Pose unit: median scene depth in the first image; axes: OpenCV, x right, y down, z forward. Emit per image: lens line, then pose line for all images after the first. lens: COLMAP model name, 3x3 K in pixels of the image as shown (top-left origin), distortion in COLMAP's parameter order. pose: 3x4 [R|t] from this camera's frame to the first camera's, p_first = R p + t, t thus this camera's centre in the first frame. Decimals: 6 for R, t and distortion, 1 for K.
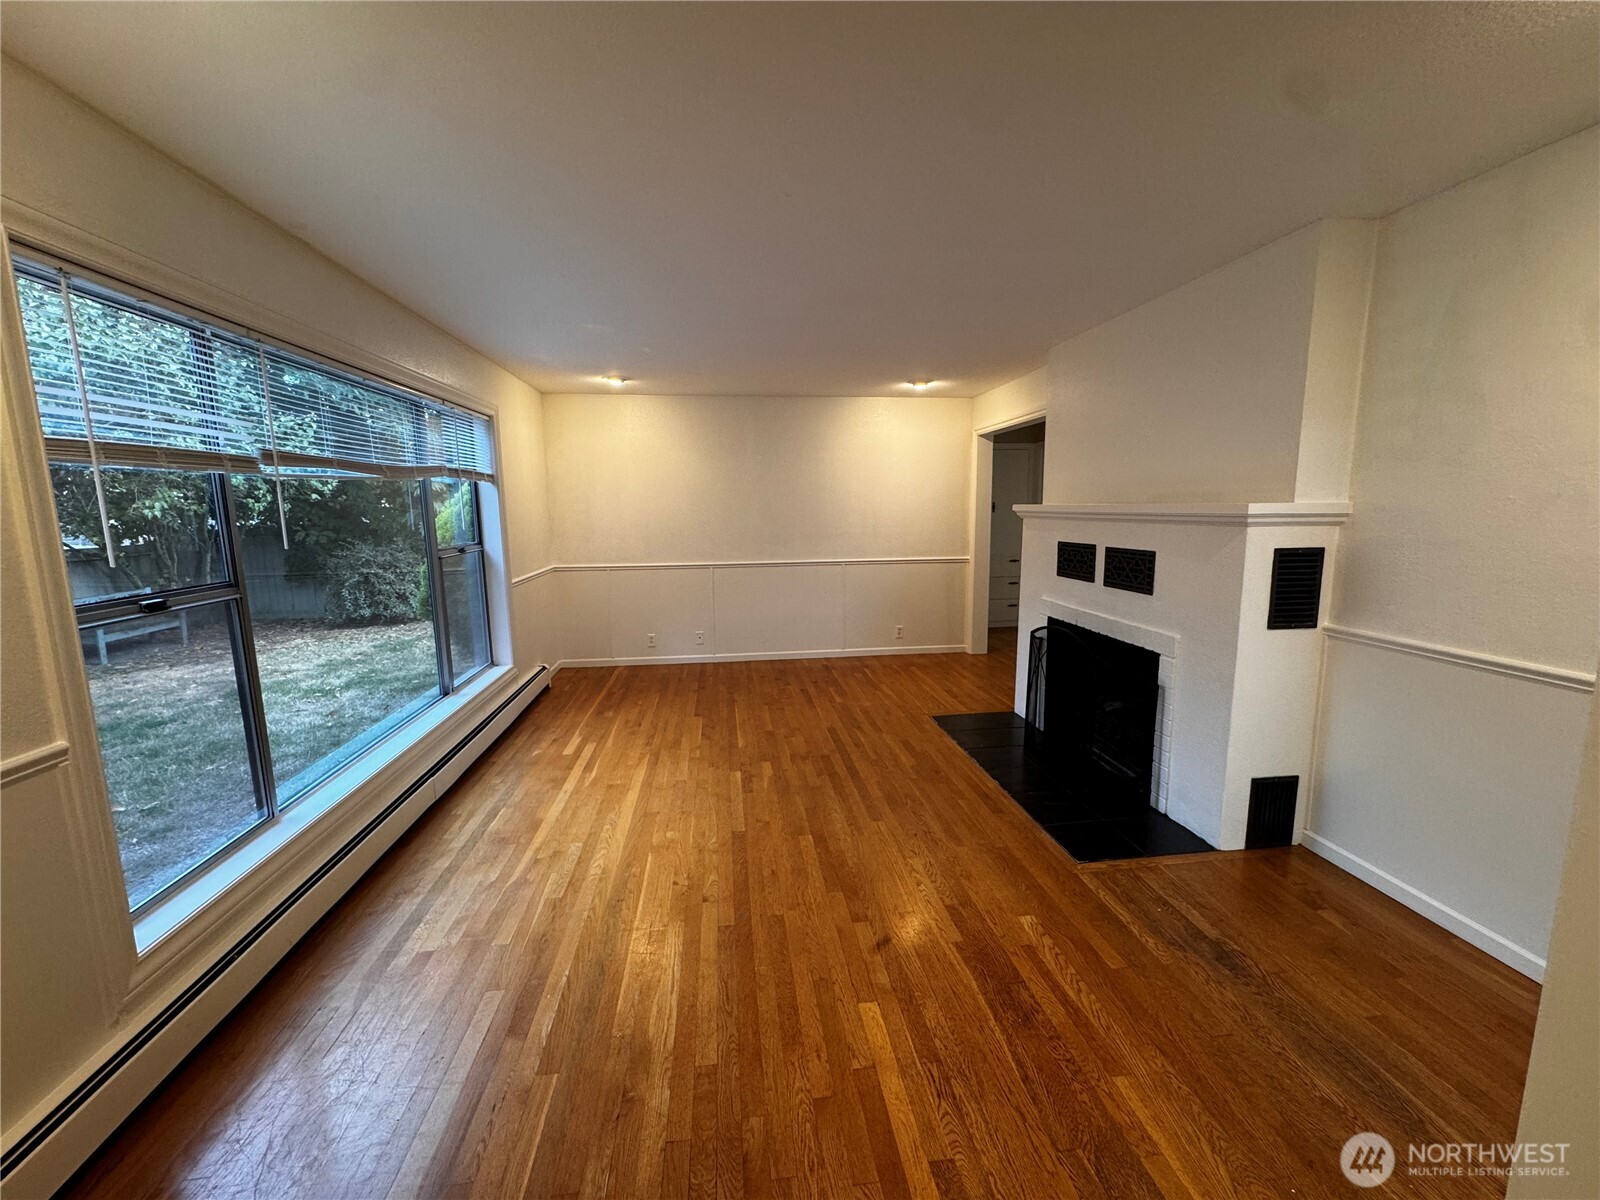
lens RADIAL K [[645.4, 0, 806.4], [0, 645.4, 596.9], [0, 0, 1]] dist [-0.005851, 0.000705]
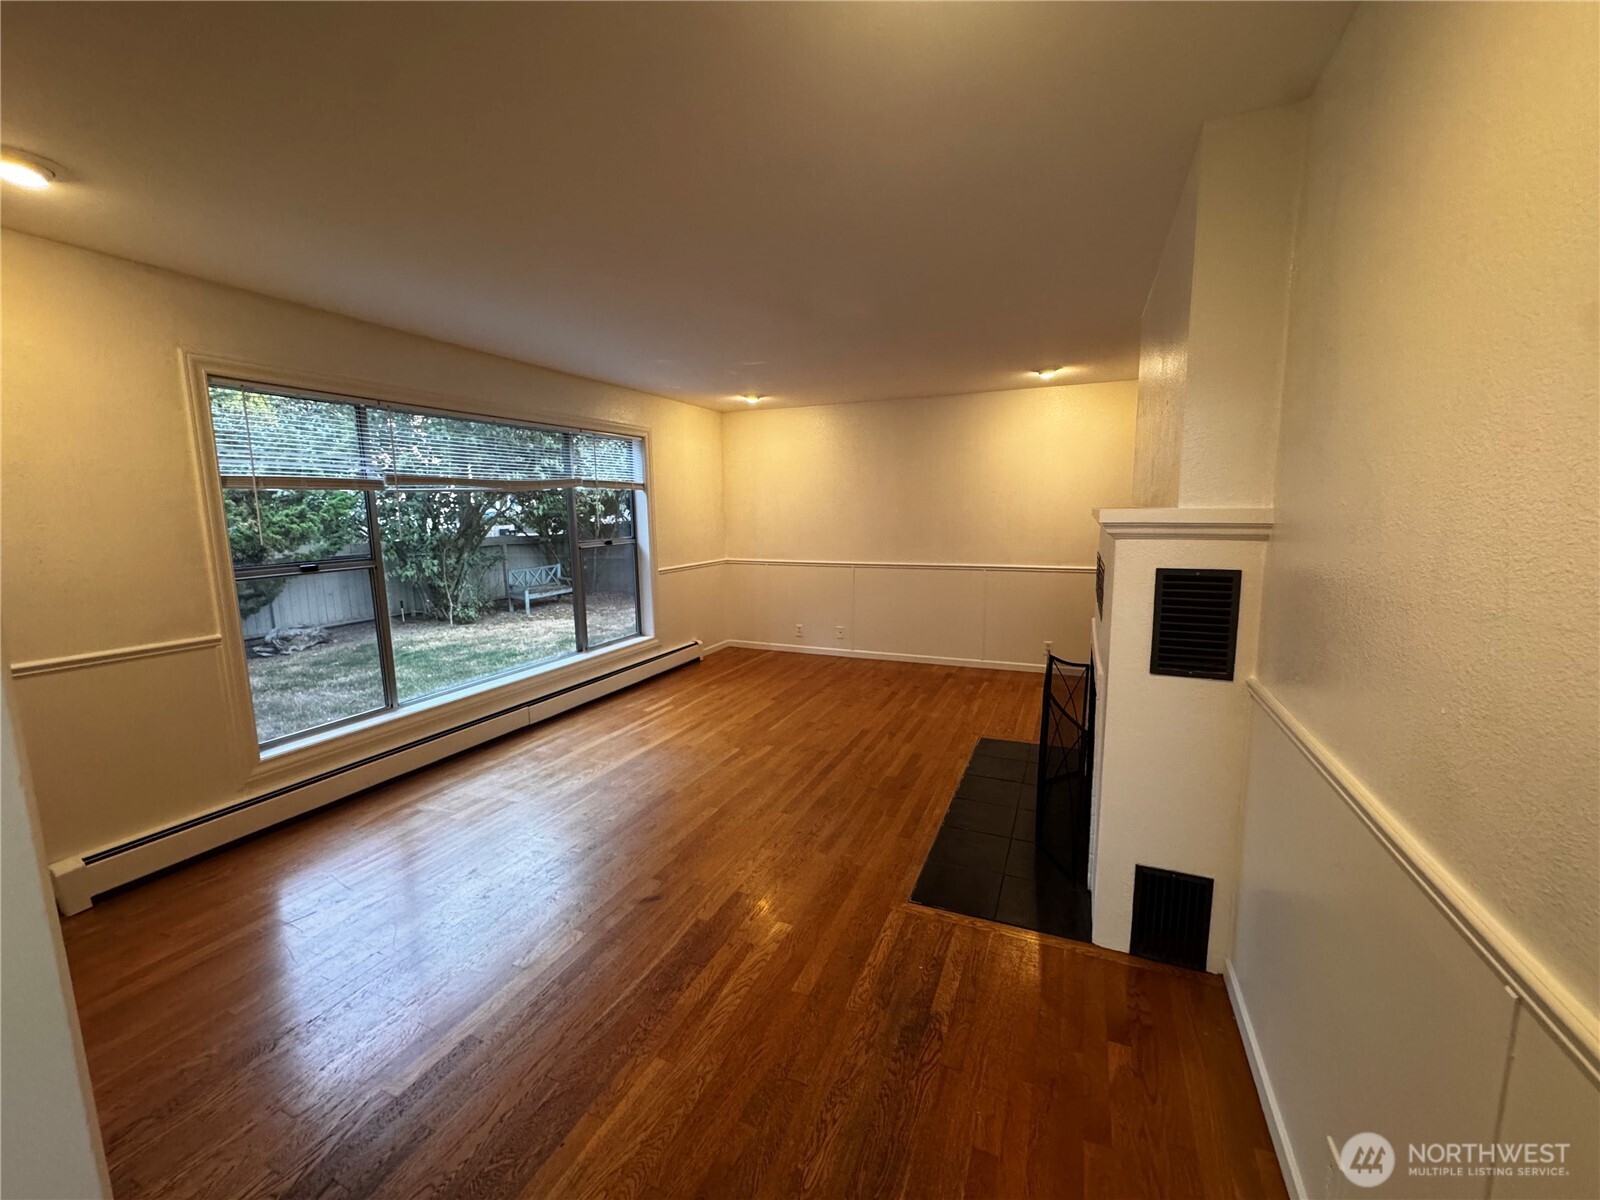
lens RADIAL K [[645.4, 0, 800.0], [0, 645.4, 599.3], [0, 0, 1]] dist [-0.005851, 0.000705]
pose [[0.858377, 0.071696, -0.507985, 0.508005], [-0.069486, 0.997310, 0.023342, -0.018117], [0.508292, 0.015262, 0.861050, 0.087928]]
